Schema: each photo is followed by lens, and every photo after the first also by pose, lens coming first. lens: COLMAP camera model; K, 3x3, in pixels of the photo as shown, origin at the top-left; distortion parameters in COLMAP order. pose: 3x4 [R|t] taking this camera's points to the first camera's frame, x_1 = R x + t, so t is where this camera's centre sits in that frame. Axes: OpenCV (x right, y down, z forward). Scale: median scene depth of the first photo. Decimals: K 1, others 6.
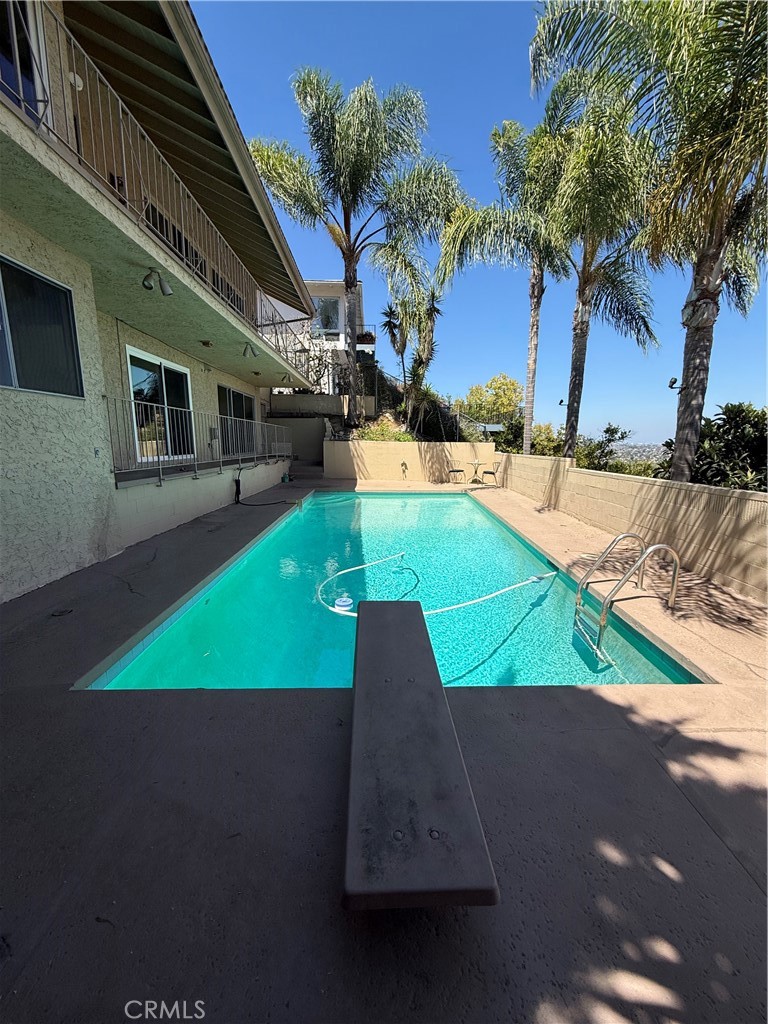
lens RADIAL K [[408.4, 0, 385.3], [0, 408.4, 511.5], [0, 0, 1]] dist [-0.000770, 0.000022]
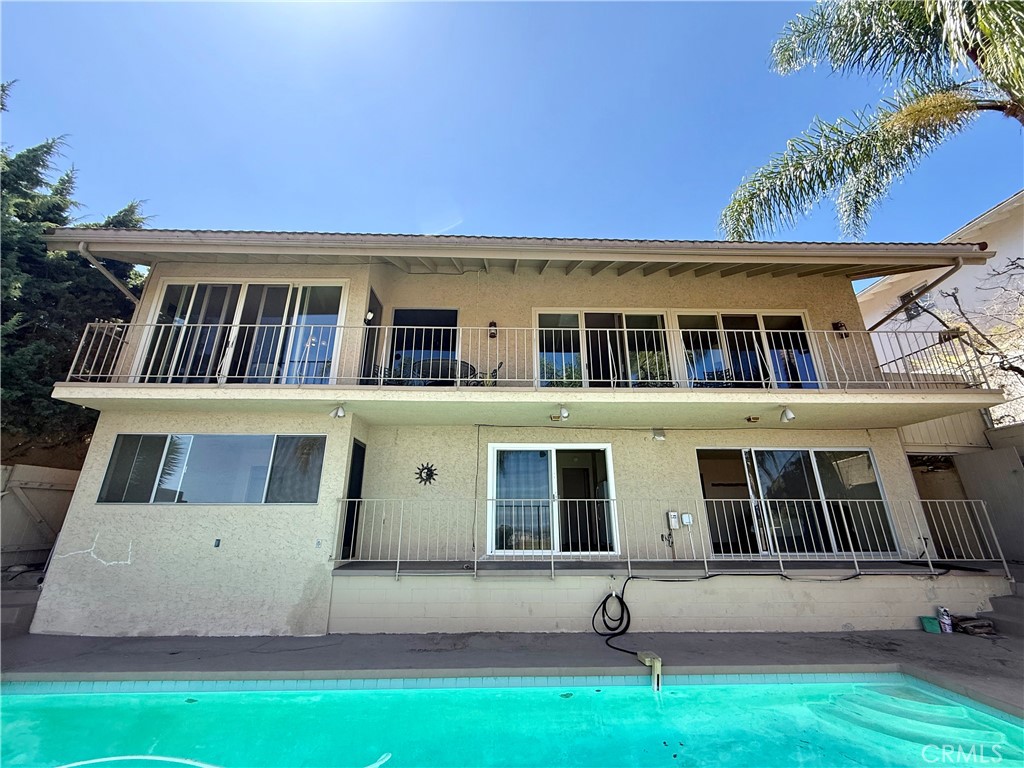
lens RADIAL K [[408.4, 0, 509.0], [0, 408.4, 386.7], [0, 0, 1]] dist [-0.000770, 0.000022]
pose [[-0.013530, -0.323961, -0.945974, 0.734474], [-0.166429, 0.933593, -0.317341, -0.310261], [0.985961, 0.153144, -0.066548, 1.662186]]
